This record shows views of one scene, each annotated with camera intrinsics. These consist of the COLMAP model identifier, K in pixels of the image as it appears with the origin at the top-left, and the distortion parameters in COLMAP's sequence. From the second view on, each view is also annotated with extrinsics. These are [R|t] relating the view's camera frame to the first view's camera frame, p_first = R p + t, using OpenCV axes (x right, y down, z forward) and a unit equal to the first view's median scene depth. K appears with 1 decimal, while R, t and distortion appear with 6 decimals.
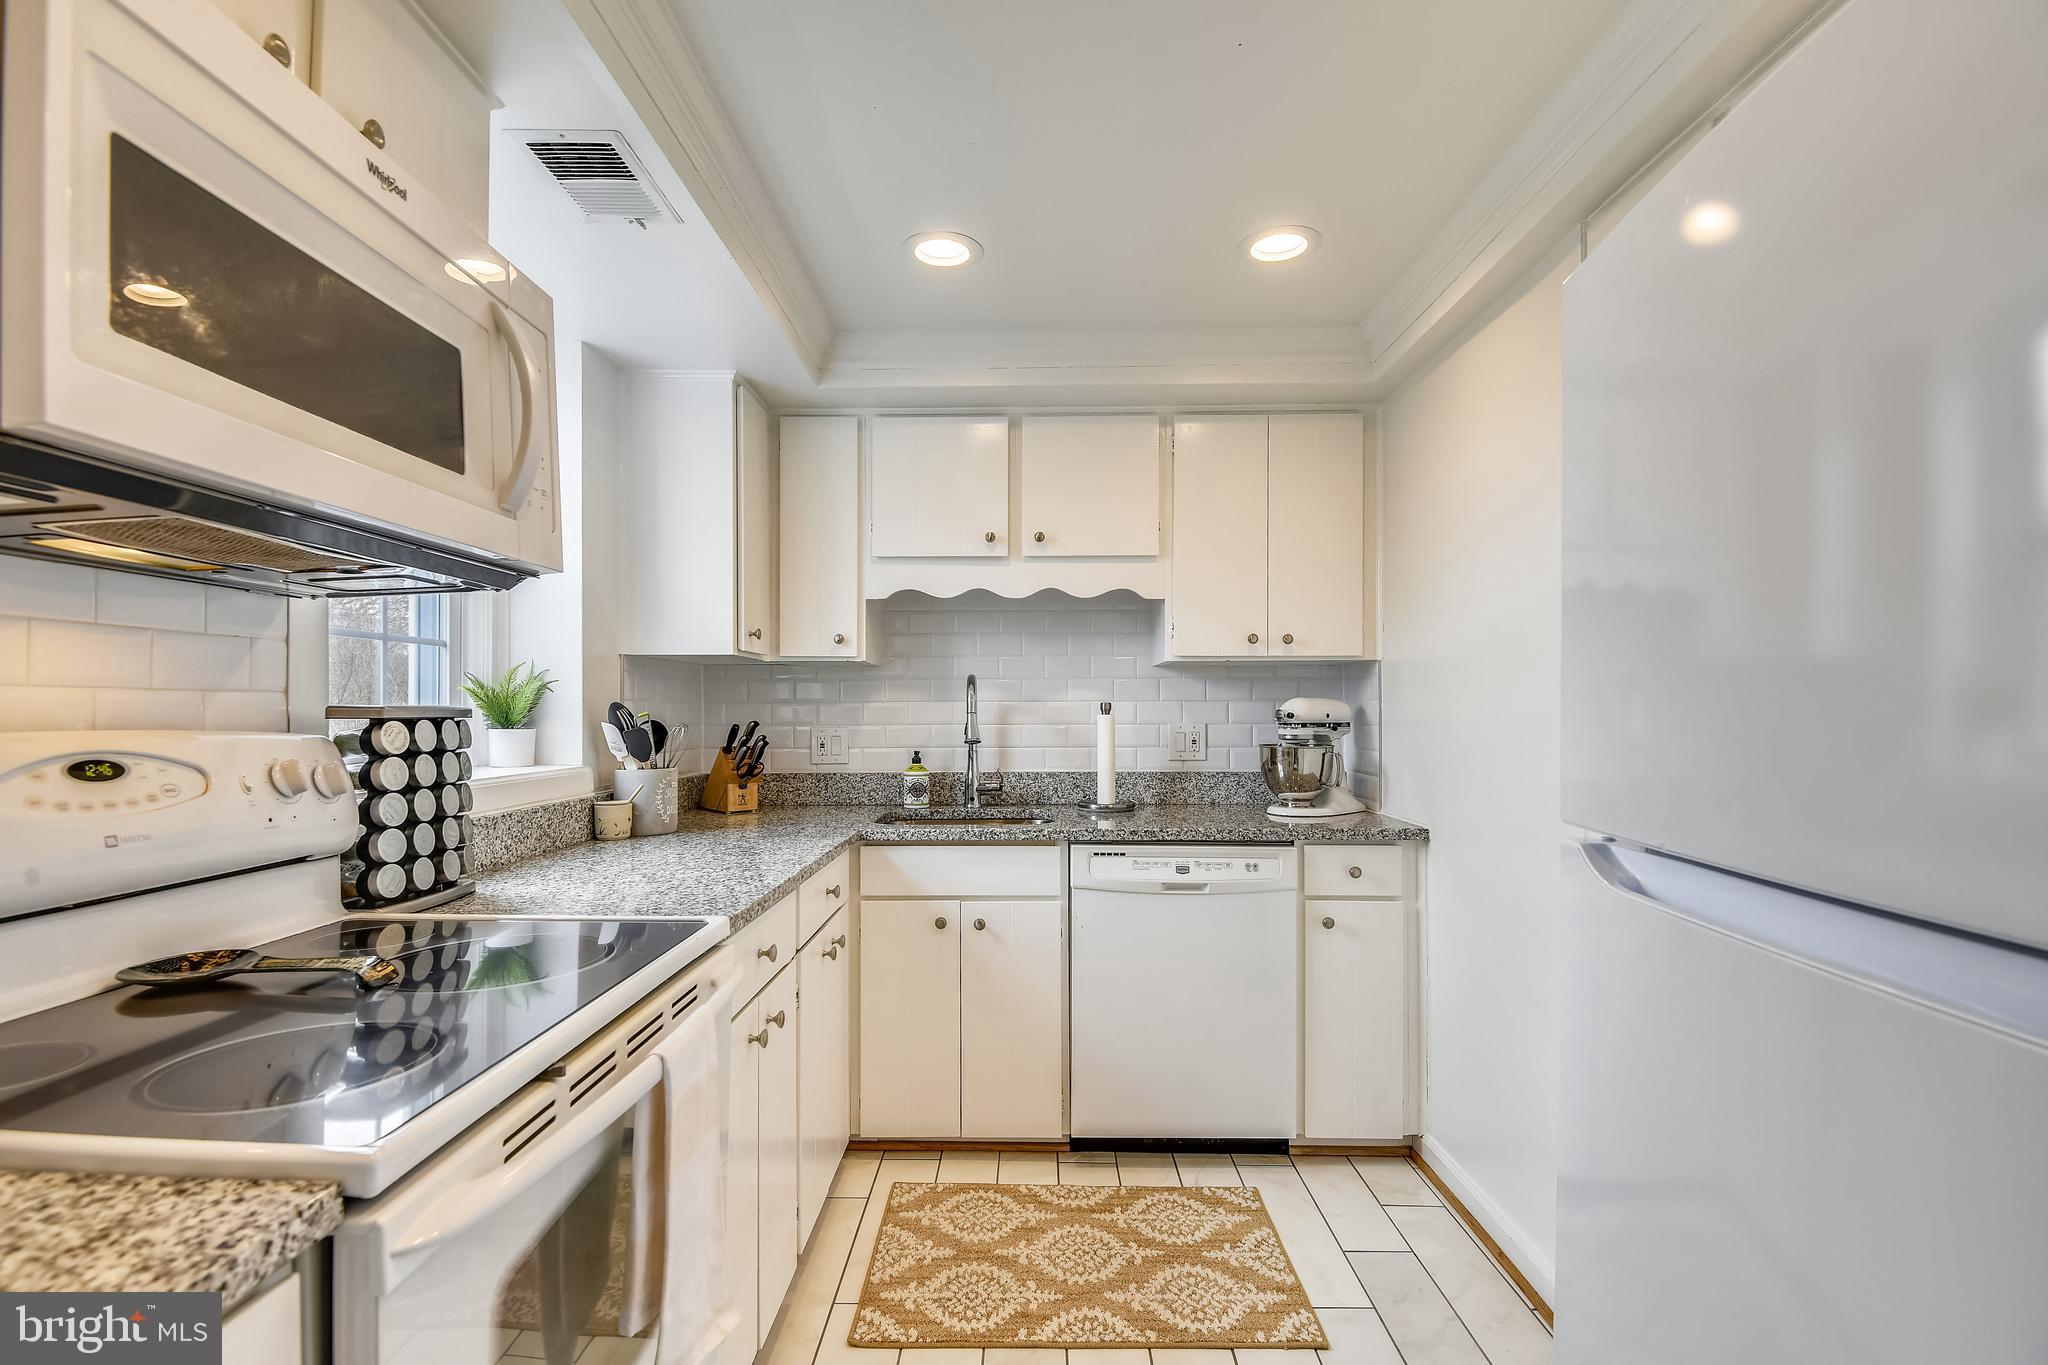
lens RADIAL K [[938.8, 0, 1023.0], [0, 938.8, 693.9], [0, 0, 1]] dist [0.022085, -0.001041]
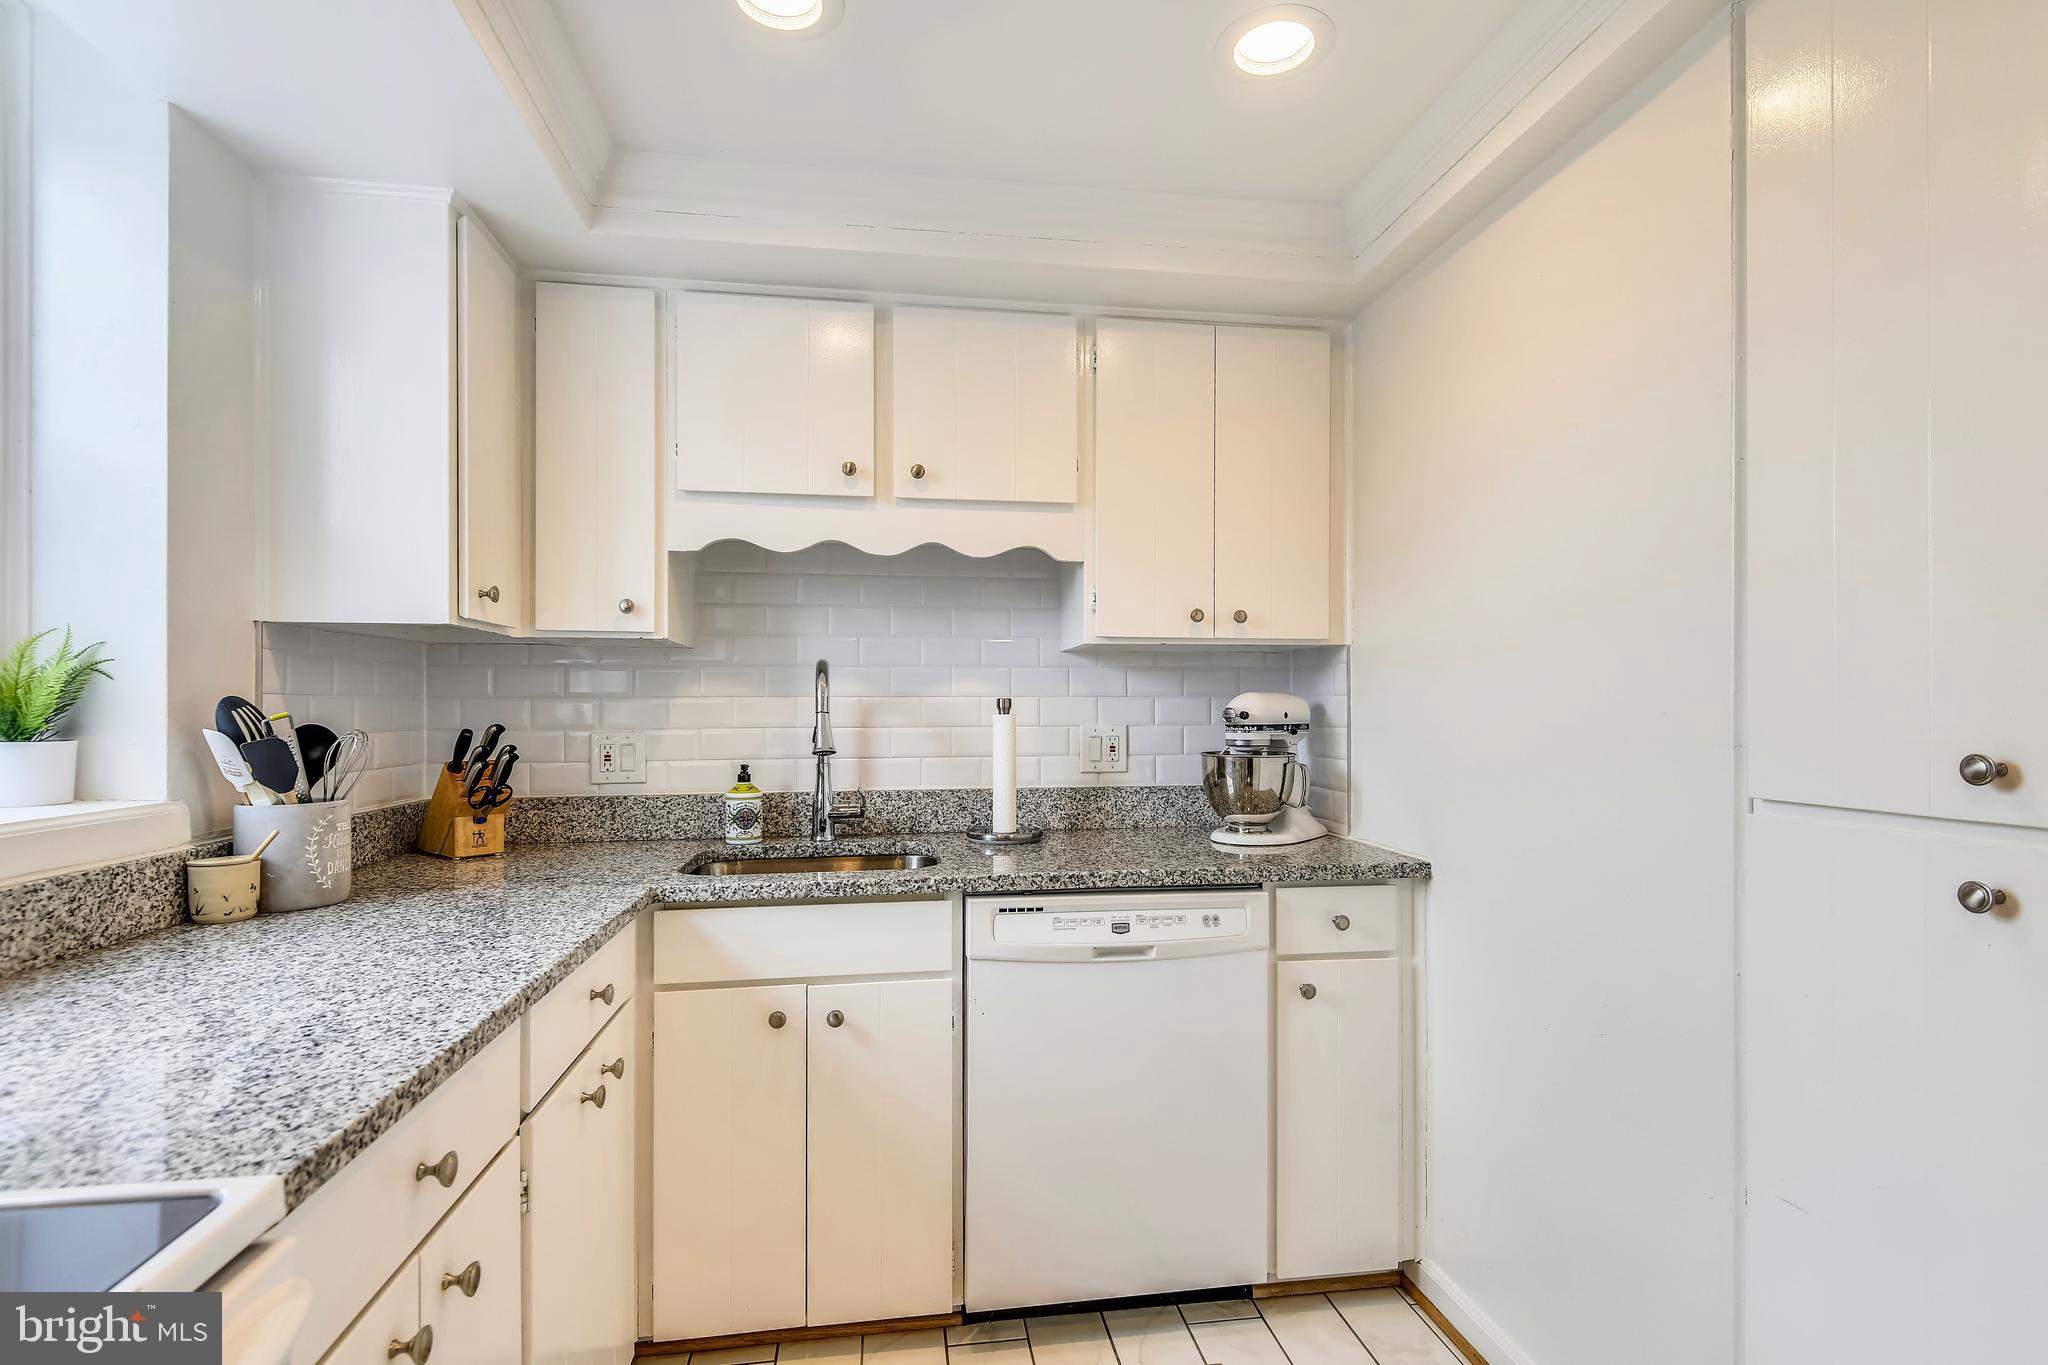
lens RADIAL K [[938.8, 0, 1023.0], [0, 938.8, 698.8], [0, 0, 1]] dist [0.022085, -0.001041]
pose [[0.986360, 0.001126, 0.164597, -0.023175], [-0.002518, 0.999963, 0.008245, 0.003748], [-0.164581, -0.008547, 0.986326, 0.279524]]
